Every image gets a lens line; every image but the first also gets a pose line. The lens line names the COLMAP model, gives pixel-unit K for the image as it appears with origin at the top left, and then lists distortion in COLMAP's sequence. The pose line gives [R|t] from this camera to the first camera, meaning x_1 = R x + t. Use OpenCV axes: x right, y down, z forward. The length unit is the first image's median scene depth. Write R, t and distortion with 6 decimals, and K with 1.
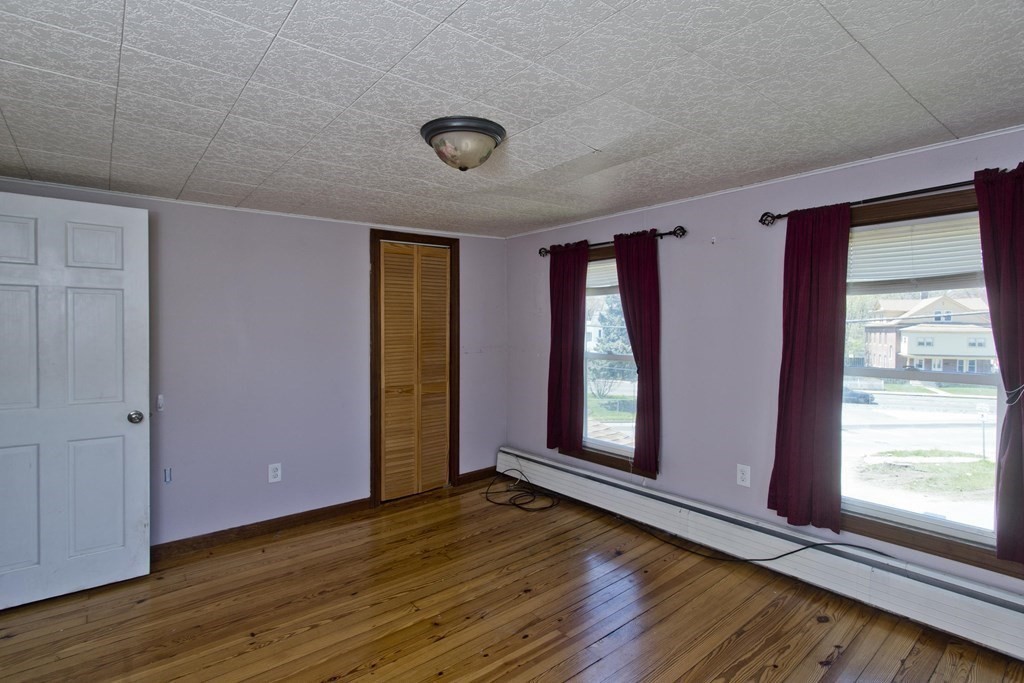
lens RADIAL K [[490.4, 0, 516.7], [0, 490.4, 330.5], [0, 0, 1]] dist [-0.000271, 0.000289]
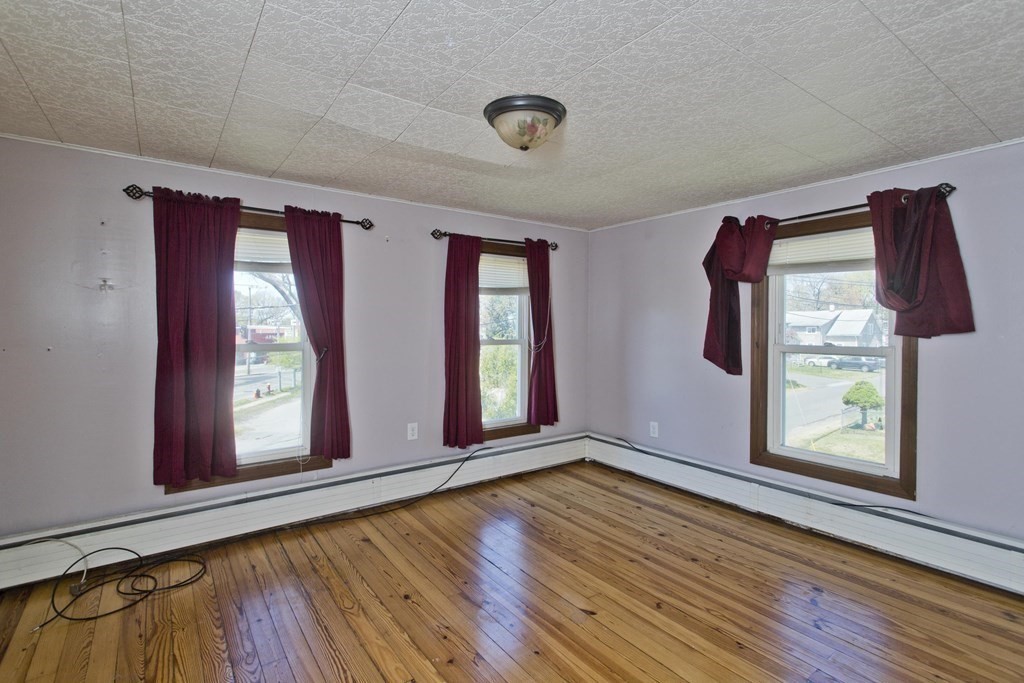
lens RADIAL K [[497.6, 0, 504.1], [0, 497.6, 326.3], [0, 0, 1]] dist [0.002250, 0.001070]
pose [[0.080026, -0.009775, 0.996745, -0.728898], [0.000356, 0.999952, 0.009777, 0.012078], [-0.996793, -0.000428, 0.080025, 0.610935]]
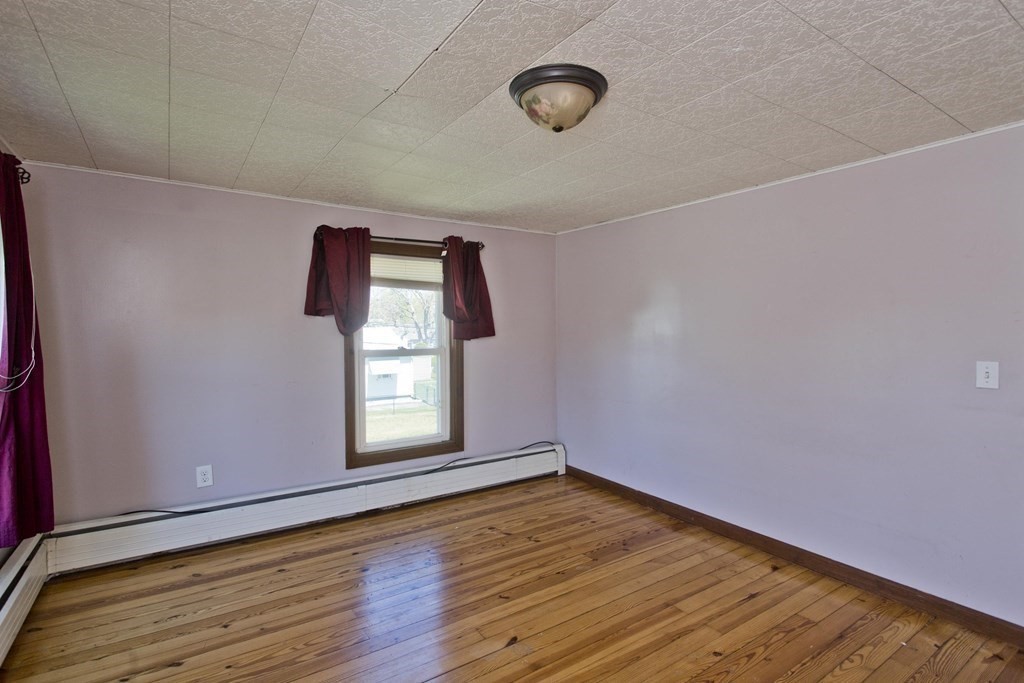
lens RADIAL K [[497.6, 0, 504.1], [0, 497.6, 326.3], [0, 0, 1]] dist [0.002250, 0.001070]
pose [[-0.993950, -0.001221, 0.109824, -0.071839], [-0.002073, 0.999969, -0.007648, 0.014654], [-0.109811, -0.007829, -0.993922, 1.211787]]
